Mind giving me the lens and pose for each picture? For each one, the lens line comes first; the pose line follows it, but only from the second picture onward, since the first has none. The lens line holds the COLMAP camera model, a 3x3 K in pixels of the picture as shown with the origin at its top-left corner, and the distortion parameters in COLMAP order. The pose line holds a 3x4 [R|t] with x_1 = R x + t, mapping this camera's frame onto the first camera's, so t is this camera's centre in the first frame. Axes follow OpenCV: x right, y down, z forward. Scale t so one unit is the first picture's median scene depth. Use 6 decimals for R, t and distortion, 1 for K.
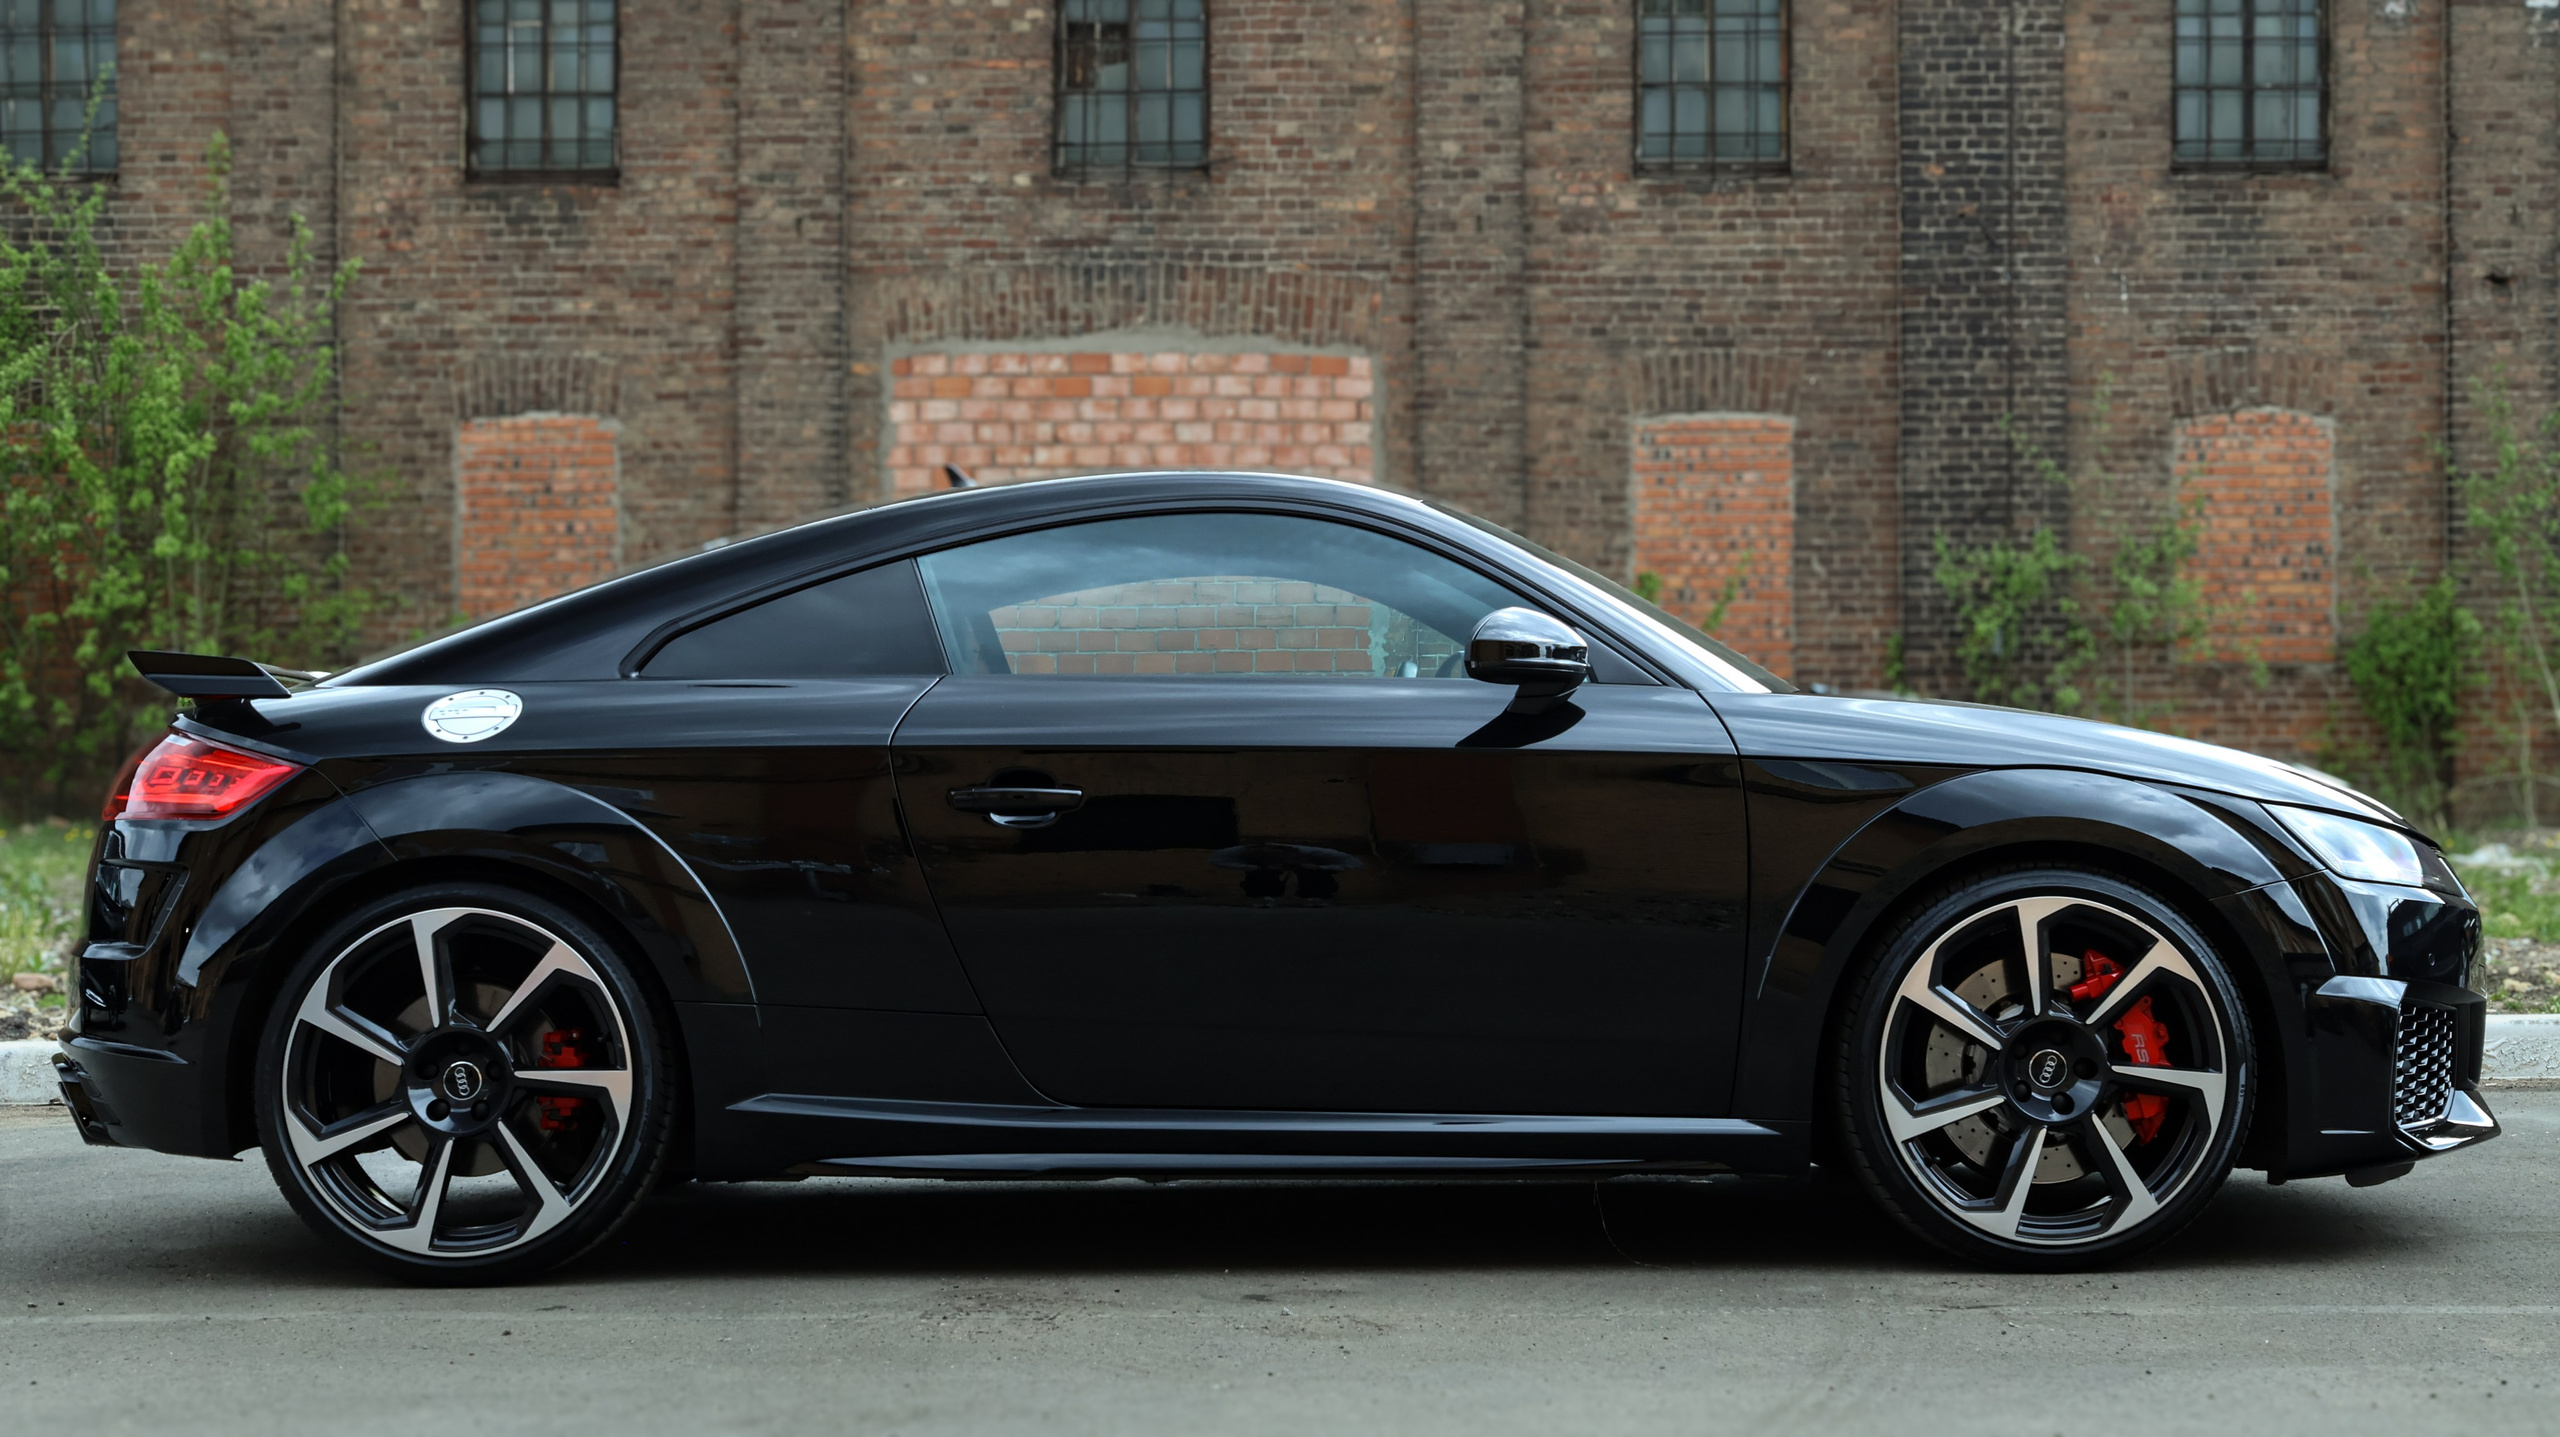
lens RADIAL K [[4206.0, 0, 1288.4], [0, 4206.0, 714.0], [0, 0, 1]] dist [0.036250, 0.000000]
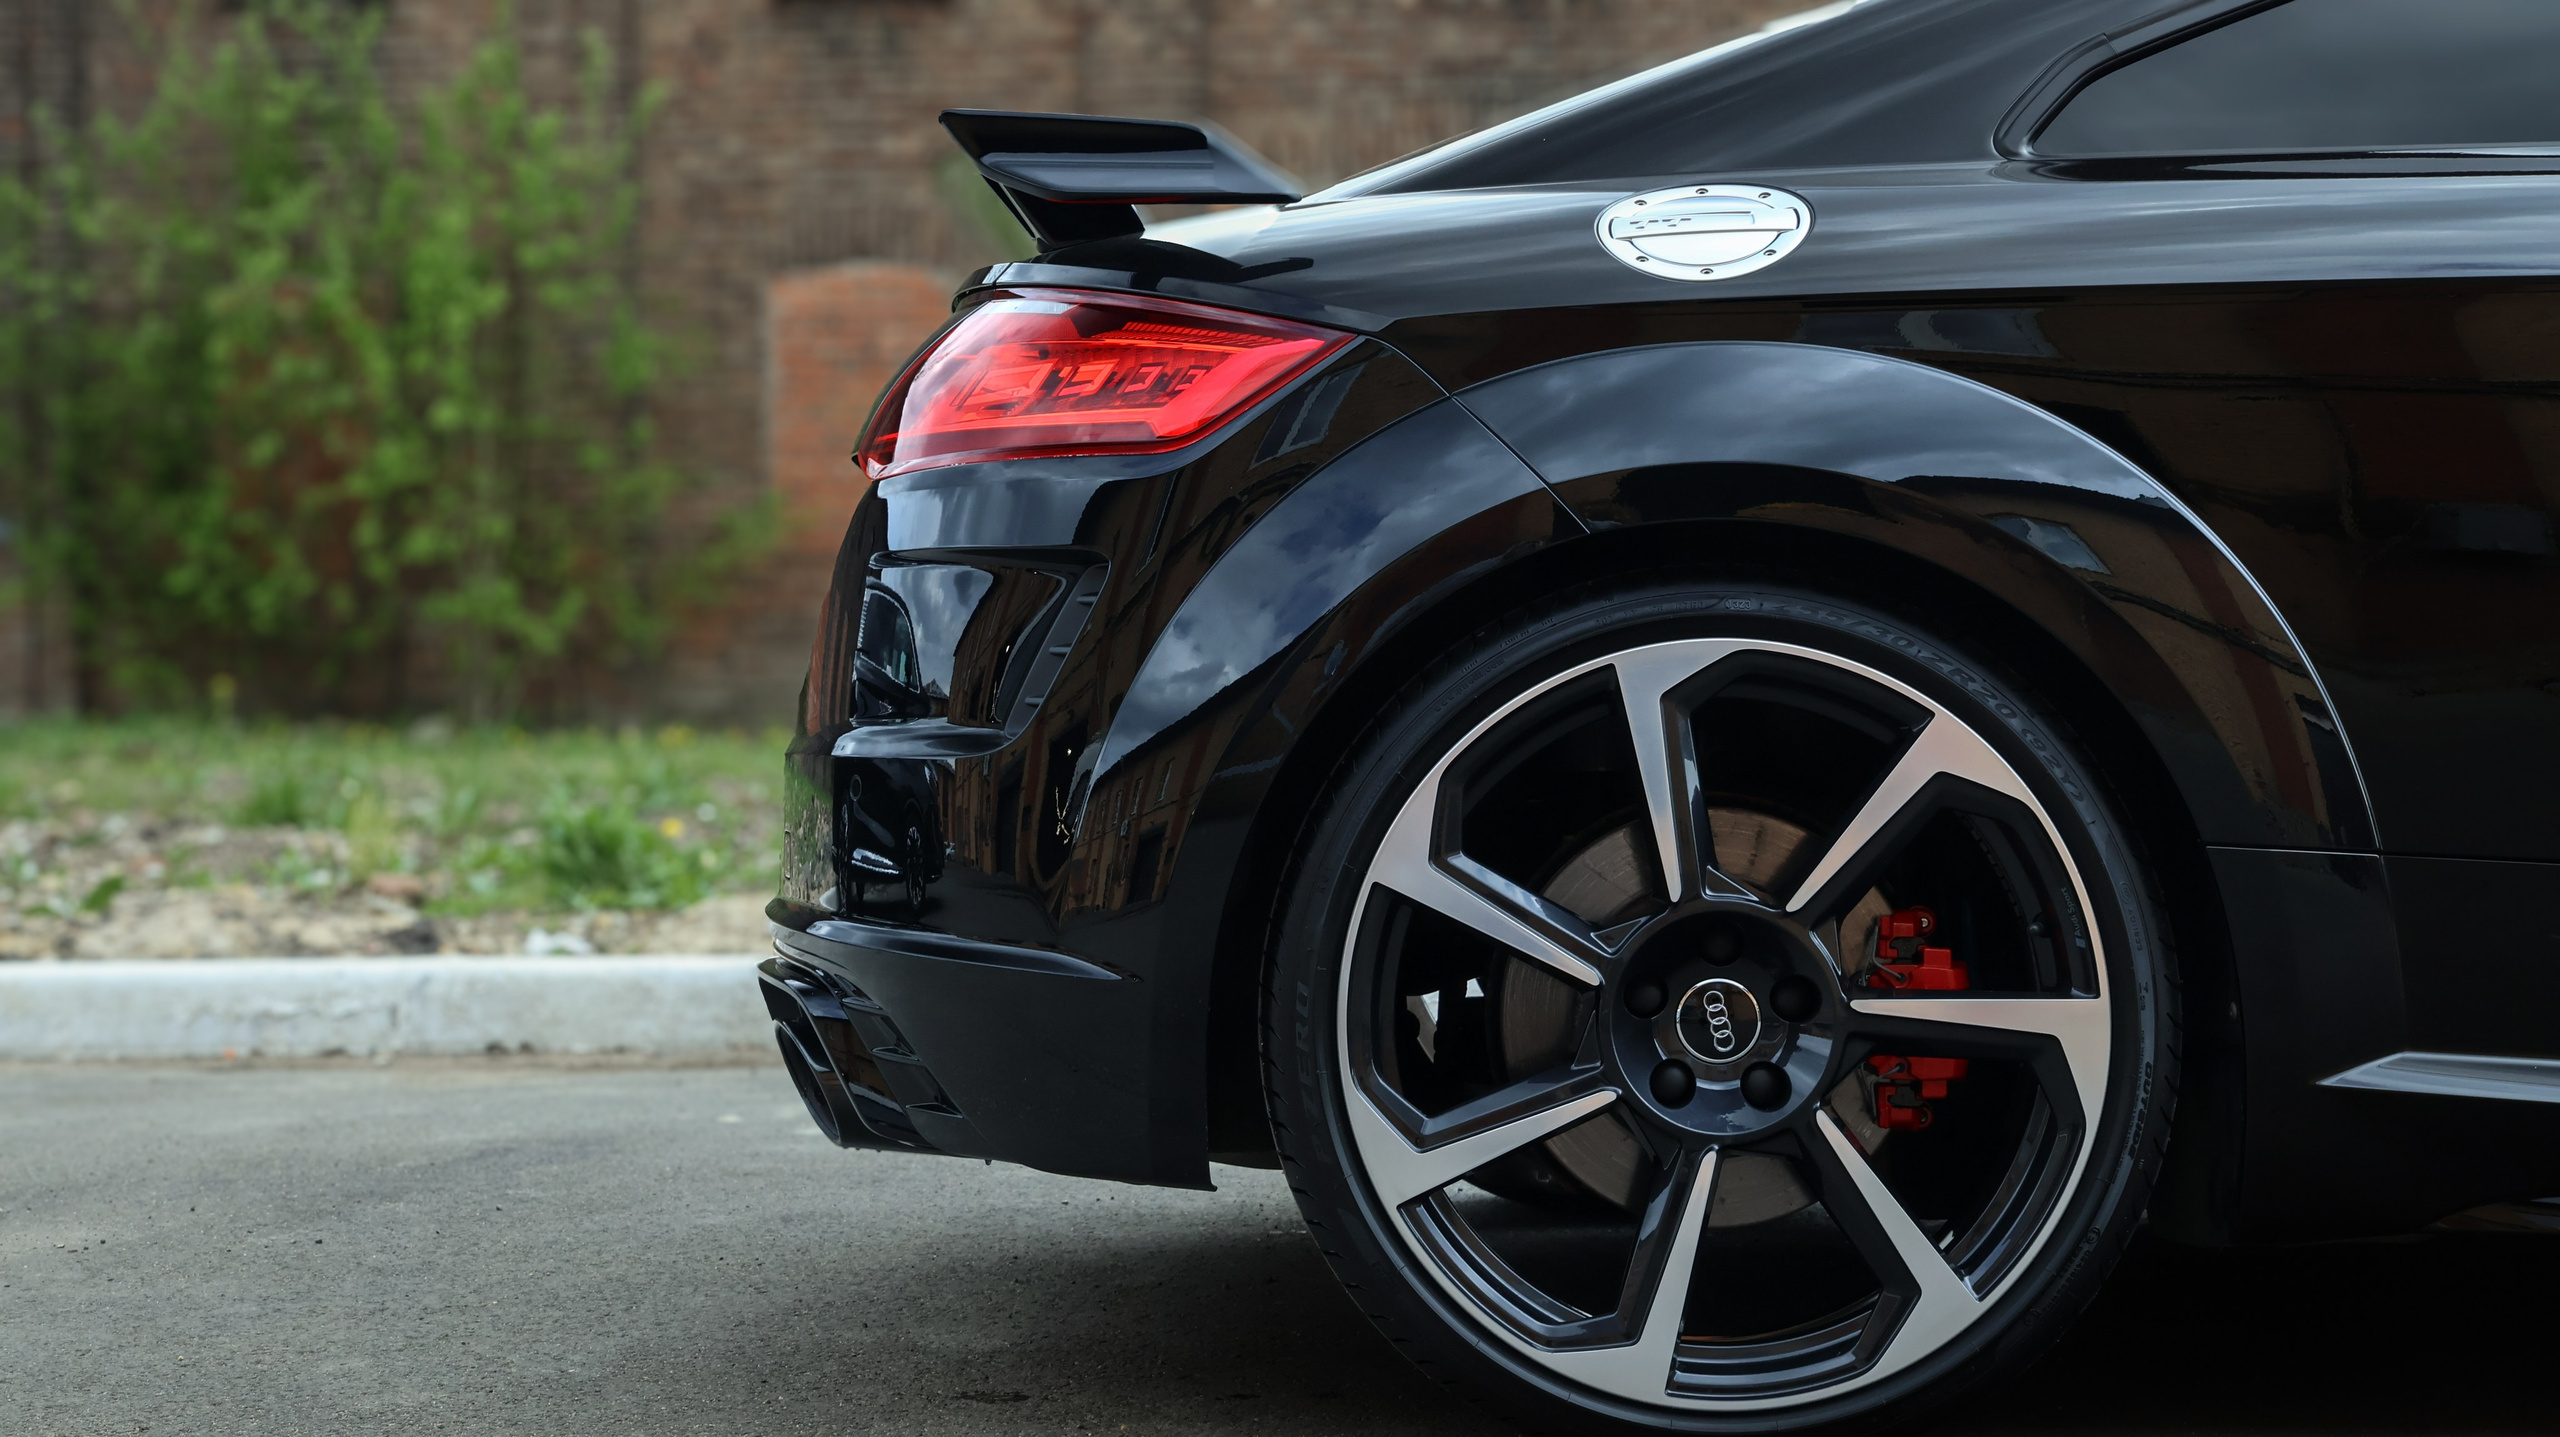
lens RADIAL K [[4206.0, 0, 1267.4], [0, 4206.0, 720.3], [0, 0, 1]] dist [0.036250, 0.000000]
pose [[0.998741, -0.002256, -0.050118, -0.048514], [0.003061, 0.999867, 0.015994, 0.010333], [0.050075, -0.016127, 0.998615, 0.118878]]
